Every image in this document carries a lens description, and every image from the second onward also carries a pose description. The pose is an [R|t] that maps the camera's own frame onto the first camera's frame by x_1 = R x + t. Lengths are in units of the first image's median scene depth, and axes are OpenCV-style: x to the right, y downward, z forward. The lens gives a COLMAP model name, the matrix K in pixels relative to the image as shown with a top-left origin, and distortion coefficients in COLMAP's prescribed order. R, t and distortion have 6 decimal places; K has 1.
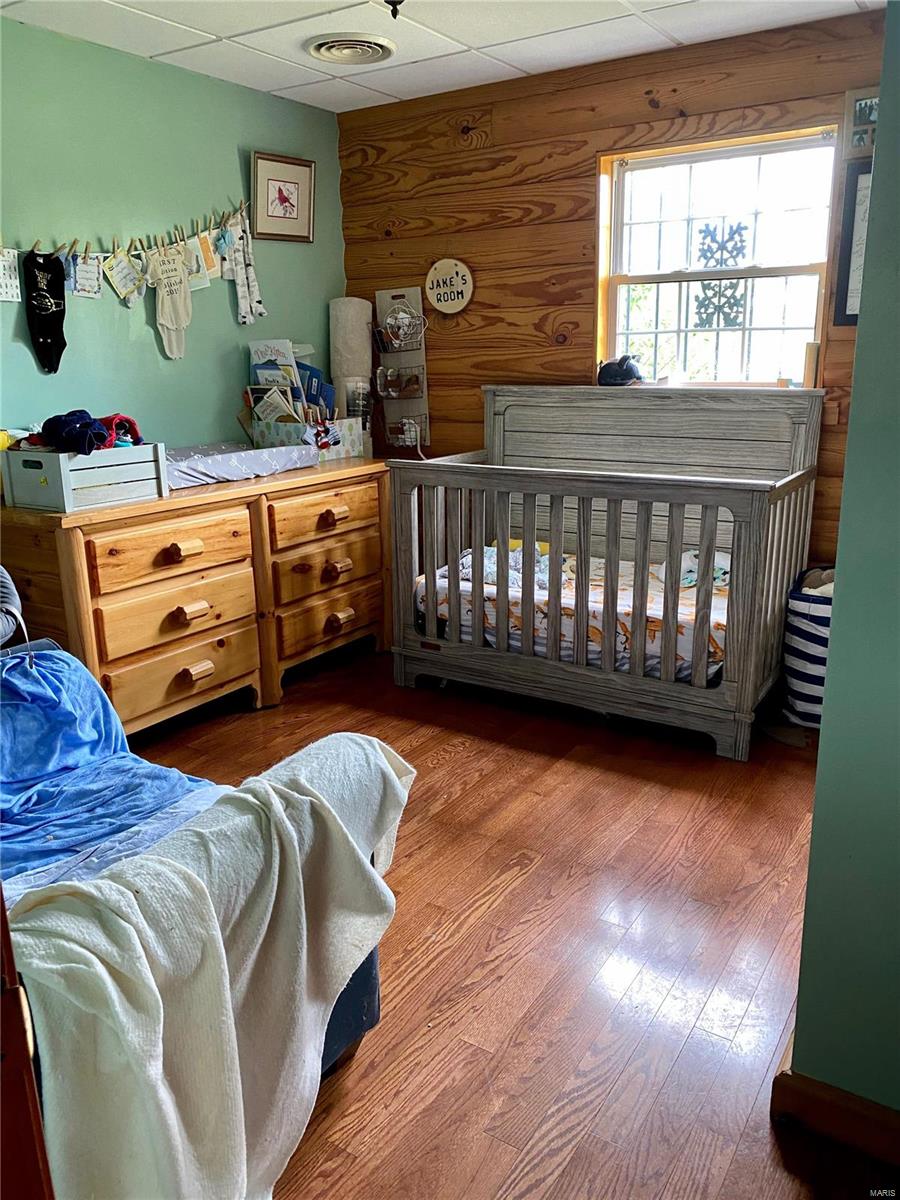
lens RADIAL K [[938.7, 0, 447.8], [0, 938.7, 603.1], [0, 0, 1]] dist [0.006849, 0.004036]
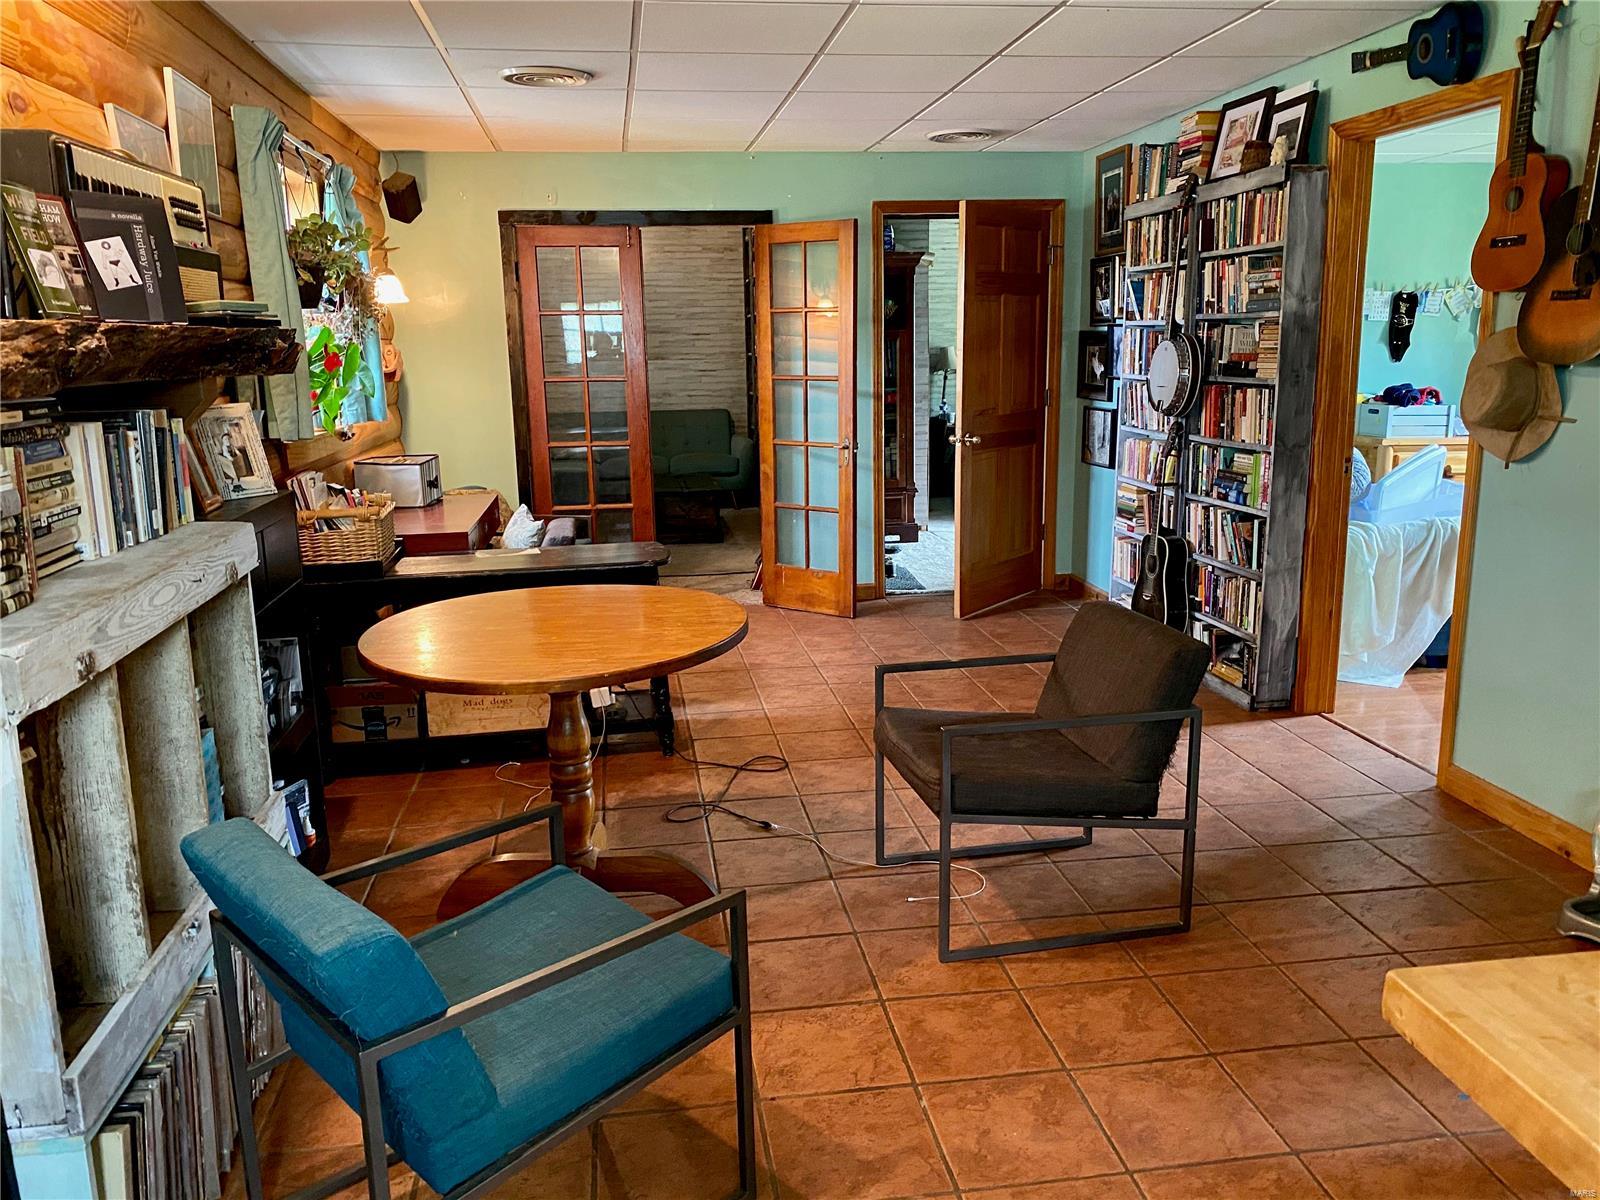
lens RADIAL K [[1251.6, 0, 798.4], [0, 1251.6, 596.1], [0, 0, 1]] dist [0.006849, 0.004036]
pose [[0.662470, 0.160703, -0.731648, 0.604710], [-0.198354, 0.979486, 0.035540, 0.312015], [0.722350, 0.121581, 0.680756, -1.307212]]
